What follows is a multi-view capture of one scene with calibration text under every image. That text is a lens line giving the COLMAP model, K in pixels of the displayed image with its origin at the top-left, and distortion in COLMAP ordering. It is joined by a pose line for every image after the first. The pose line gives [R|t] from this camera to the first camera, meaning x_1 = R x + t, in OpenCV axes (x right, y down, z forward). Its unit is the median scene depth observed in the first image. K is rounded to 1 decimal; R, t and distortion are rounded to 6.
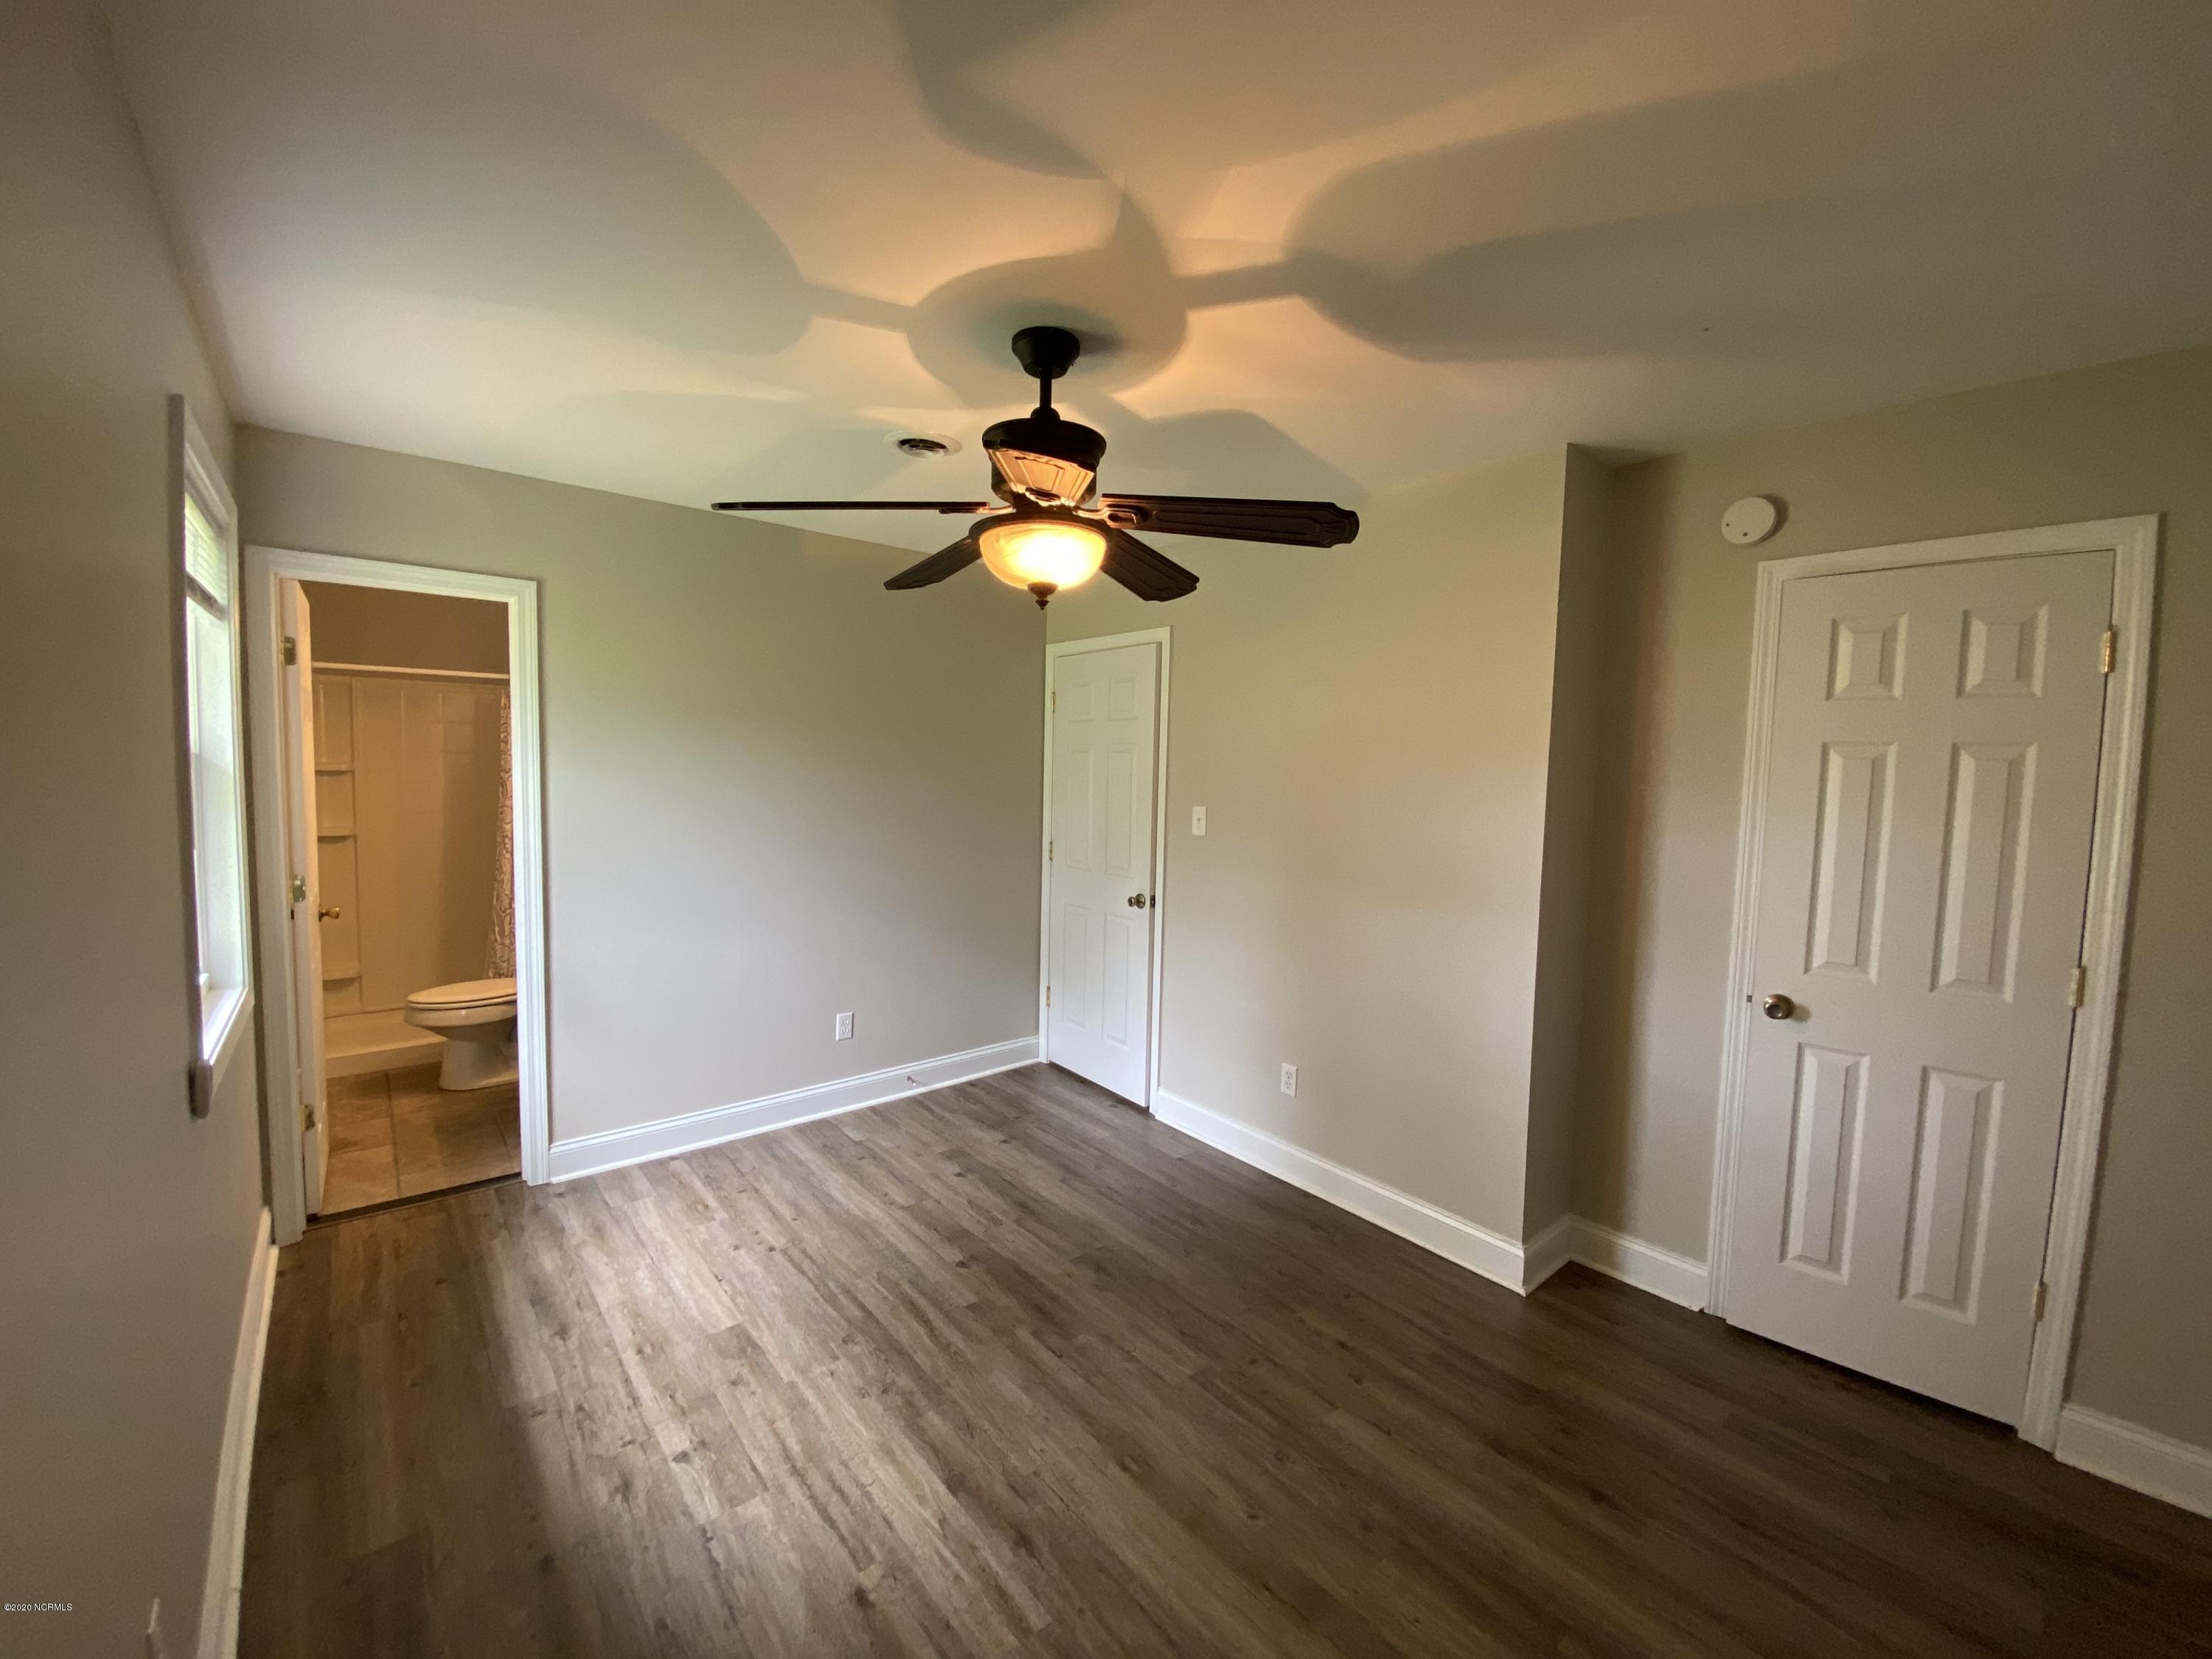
lens RADIAL K [[893.7, 0, 1106.4], [0, 893.7, 826.0], [0, 0, 1]] dist [0.013678, -0.017946]
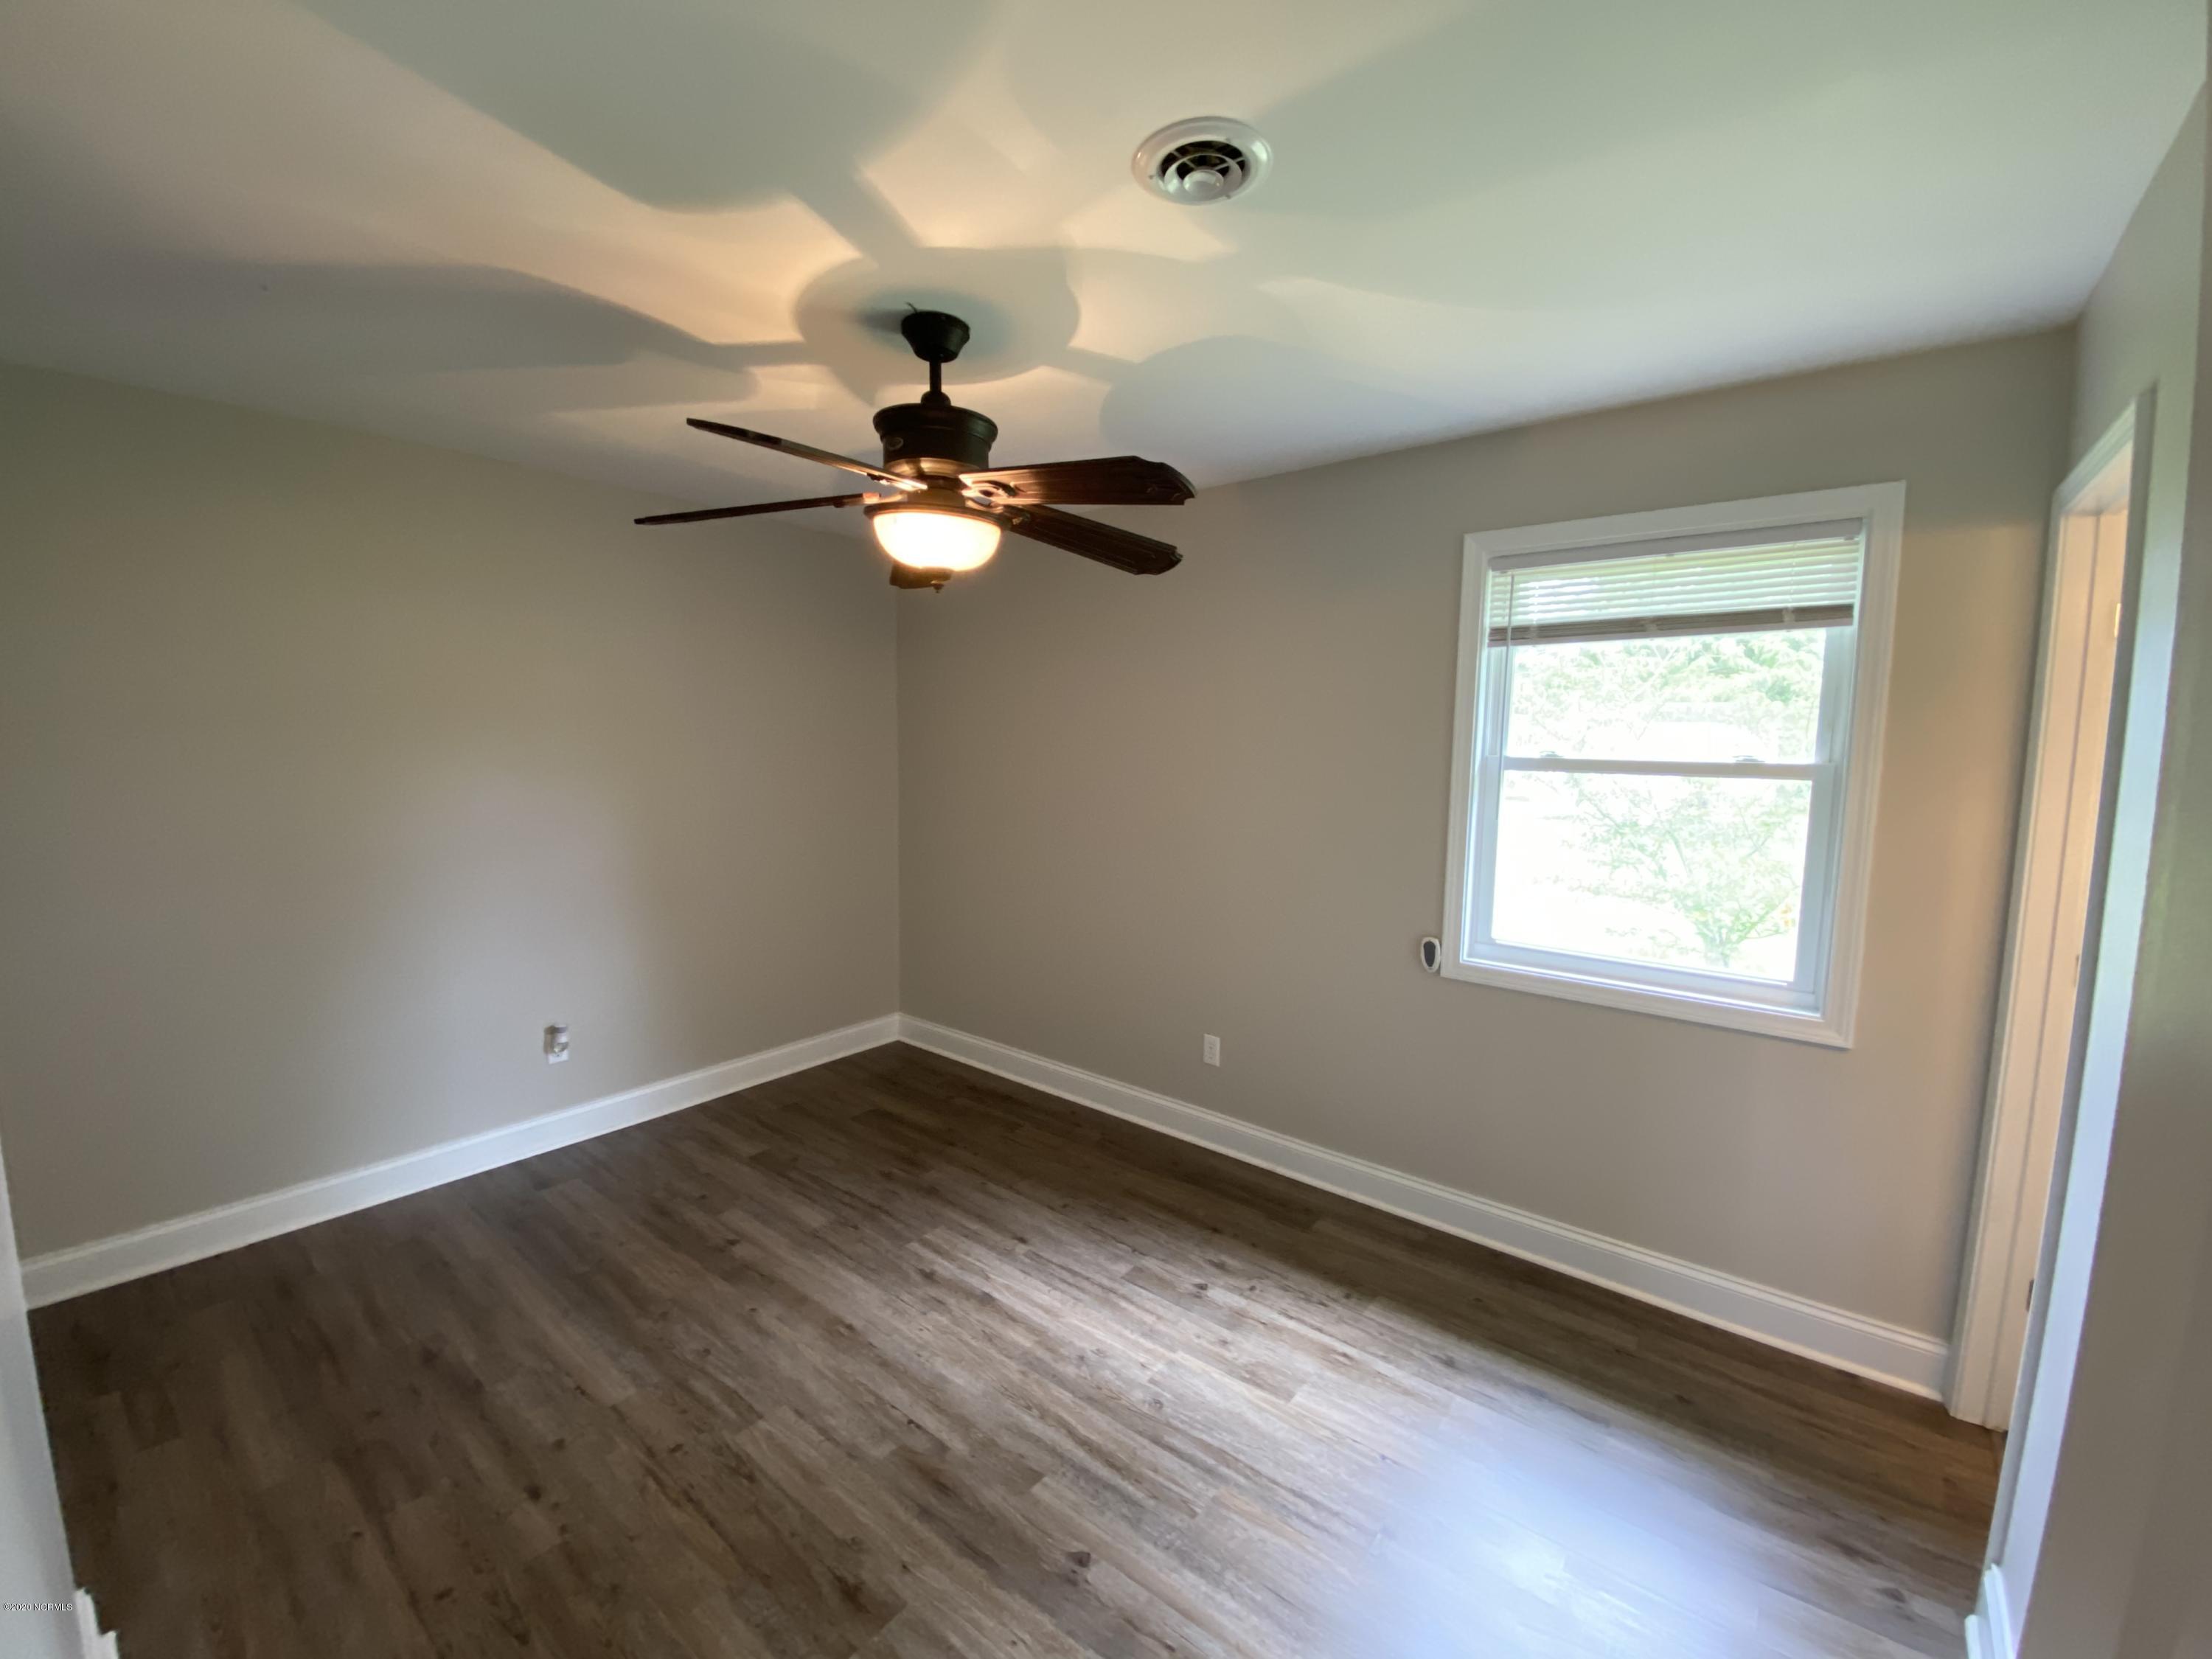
lens RADIAL K [[893.7, 0, 1106.4], [0, 893.7, 826.0], [0, 0, 1]] dist [0.013678, -0.017946]
pose [[-0.978444, -0.018056, -0.205723, -0.052065], [-0.052061, 0.985562, 0.161110, -0.143086], [0.199844, 0.168347, -0.965257, 1.917088]]
